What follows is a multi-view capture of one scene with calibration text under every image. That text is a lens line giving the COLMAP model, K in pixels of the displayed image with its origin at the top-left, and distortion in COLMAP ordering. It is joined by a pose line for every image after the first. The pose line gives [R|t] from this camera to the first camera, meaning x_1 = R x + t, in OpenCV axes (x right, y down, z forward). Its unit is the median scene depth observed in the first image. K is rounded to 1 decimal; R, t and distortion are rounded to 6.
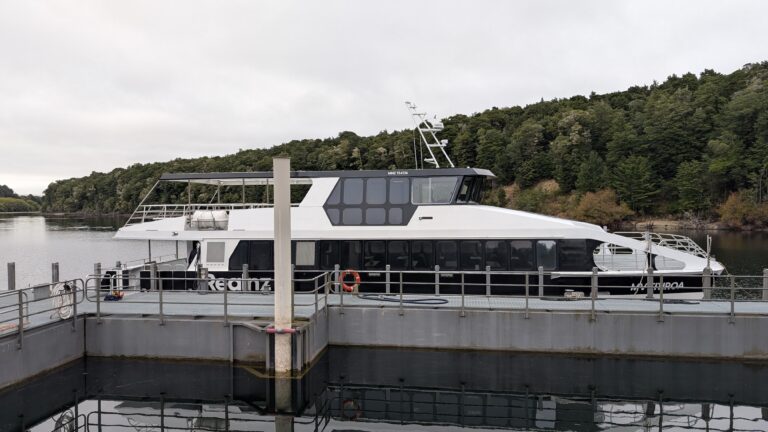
lens RADIAL K [[541.8, 0, 385.9], [0, 541.8, 219.6], [0, 0, 1]] dist [0.066693, 0.000009]
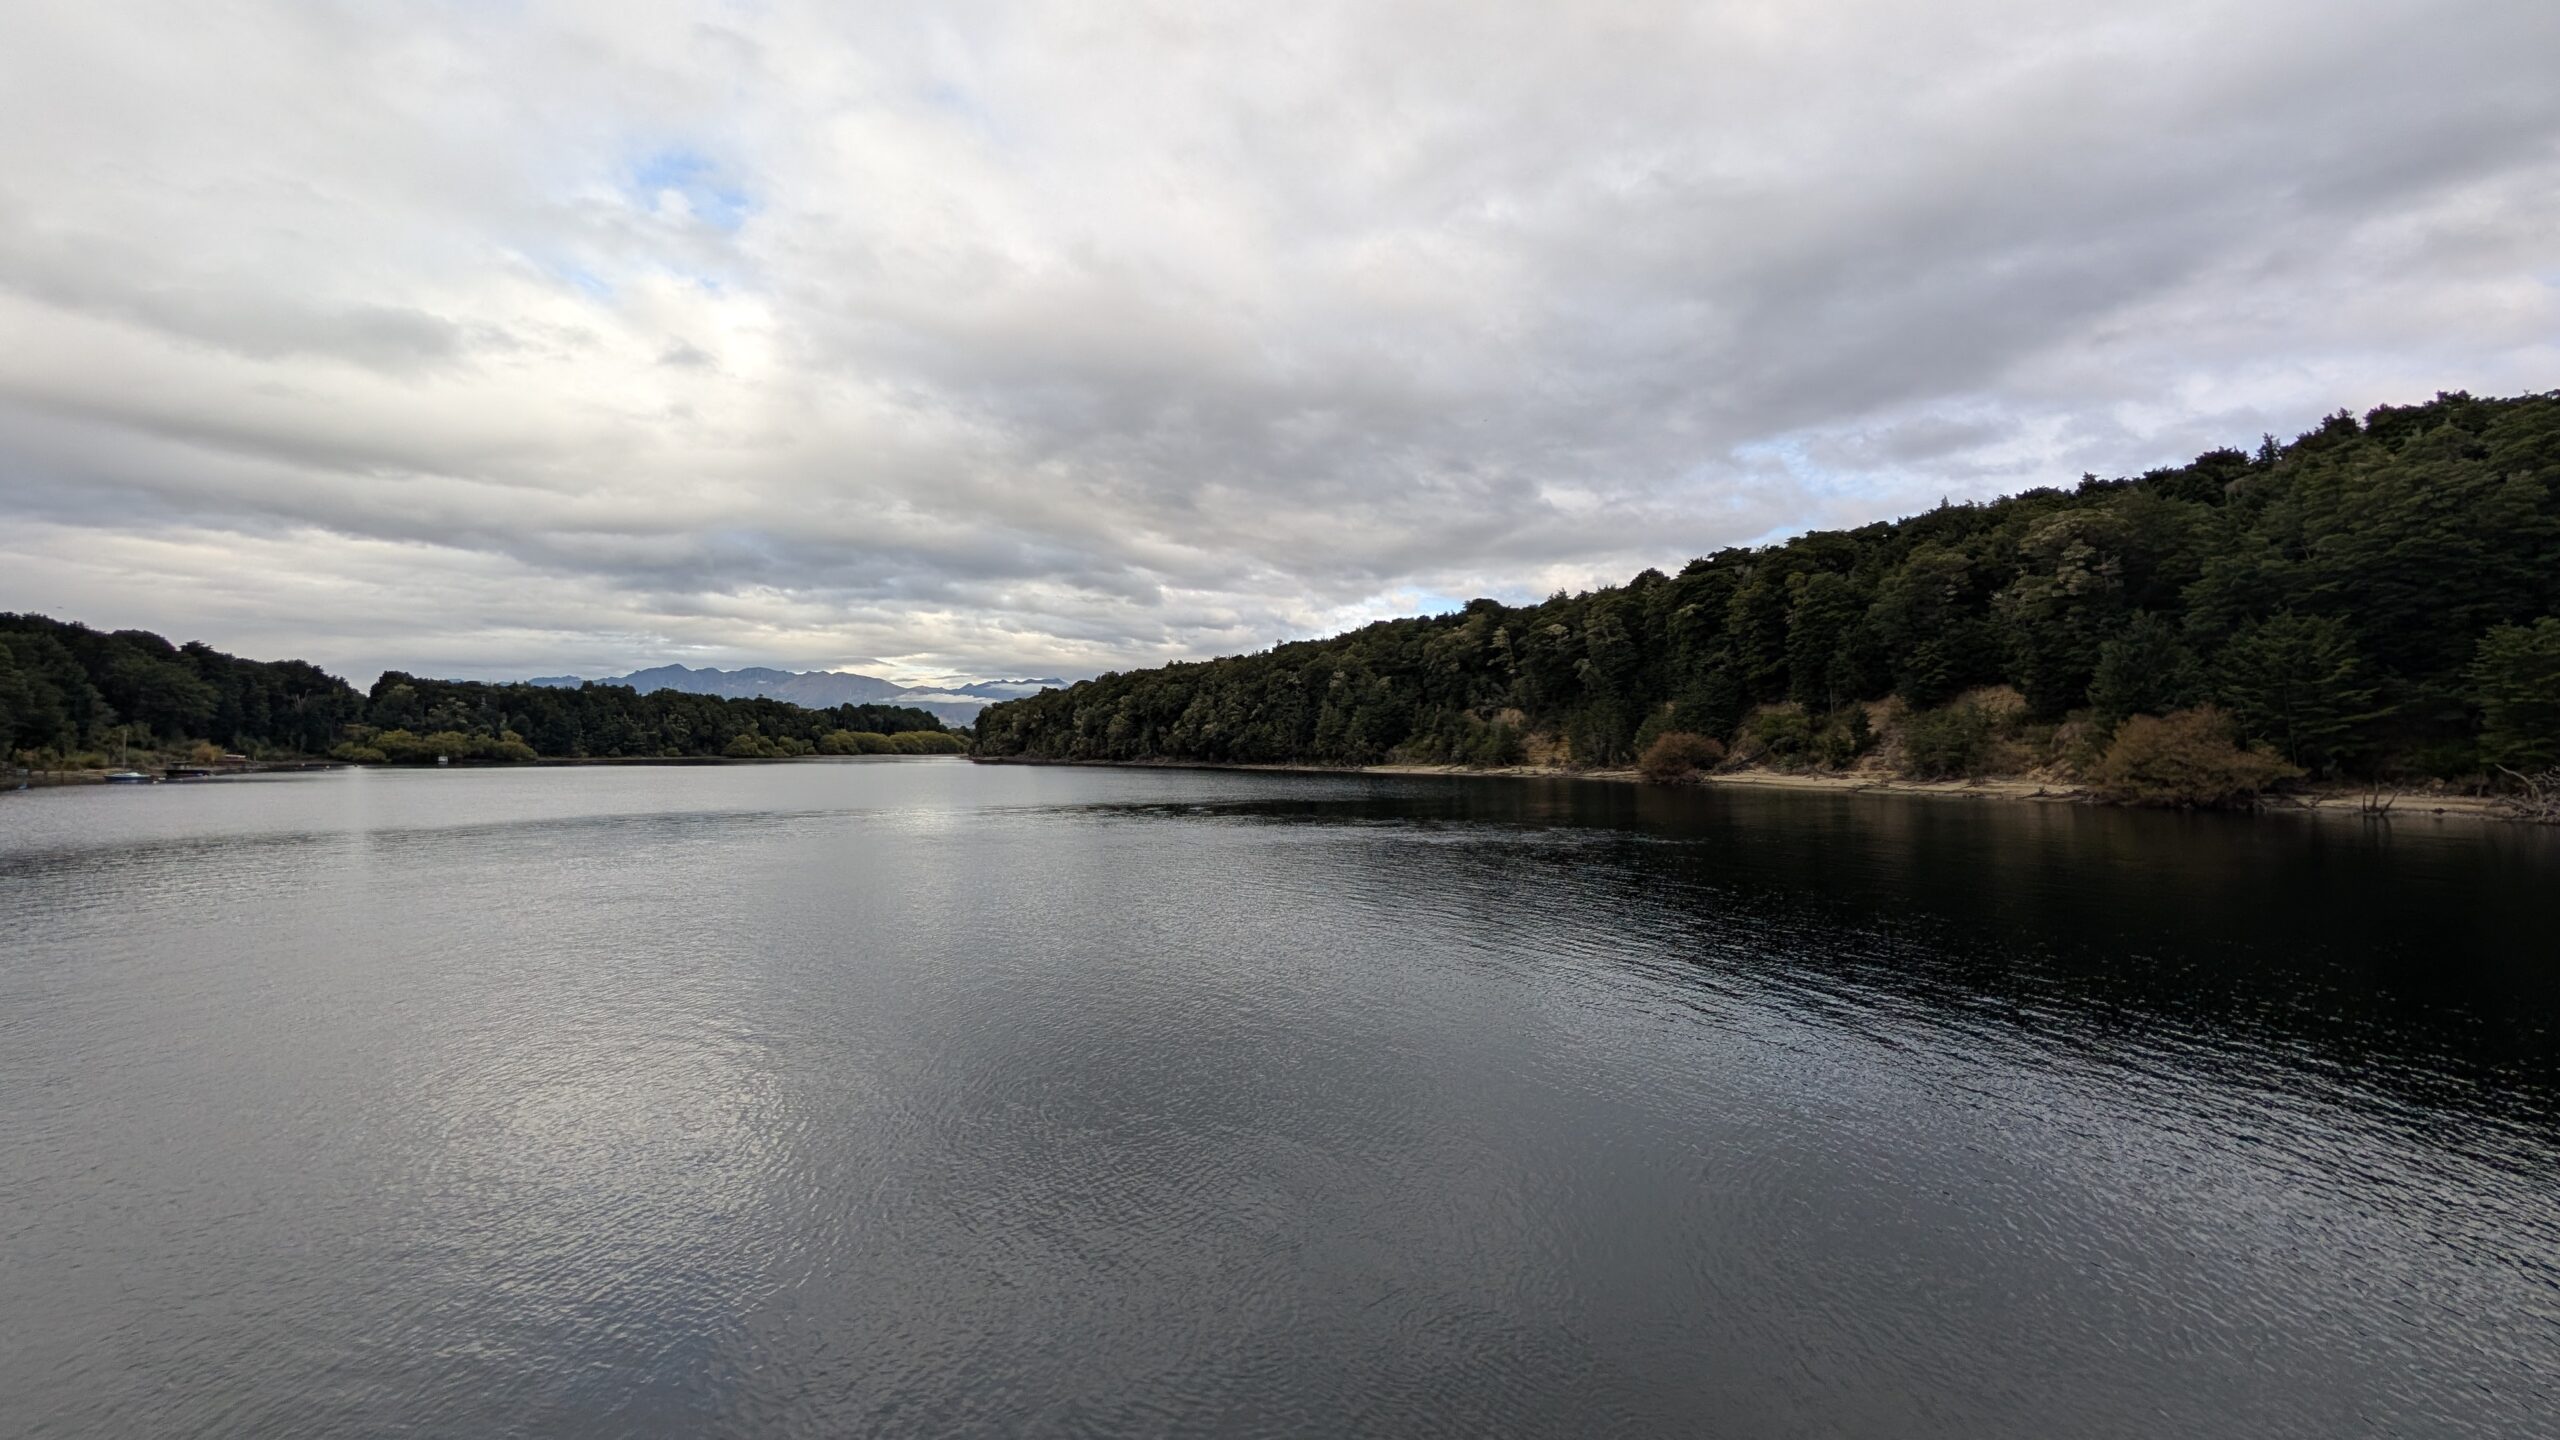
lens RADIAL K [[941.9, 0, 1280.0], [0, 941.9, 720.0], [0, 0, 1]] dist [-0.023022, -0.000109]
pose [[0.961848, -0.002762, -0.273570, -0.026777], [-0.011697, 0.998620, -0.051208, -0.008148], [0.273333, 0.052454, 0.960488, 0.250164]]
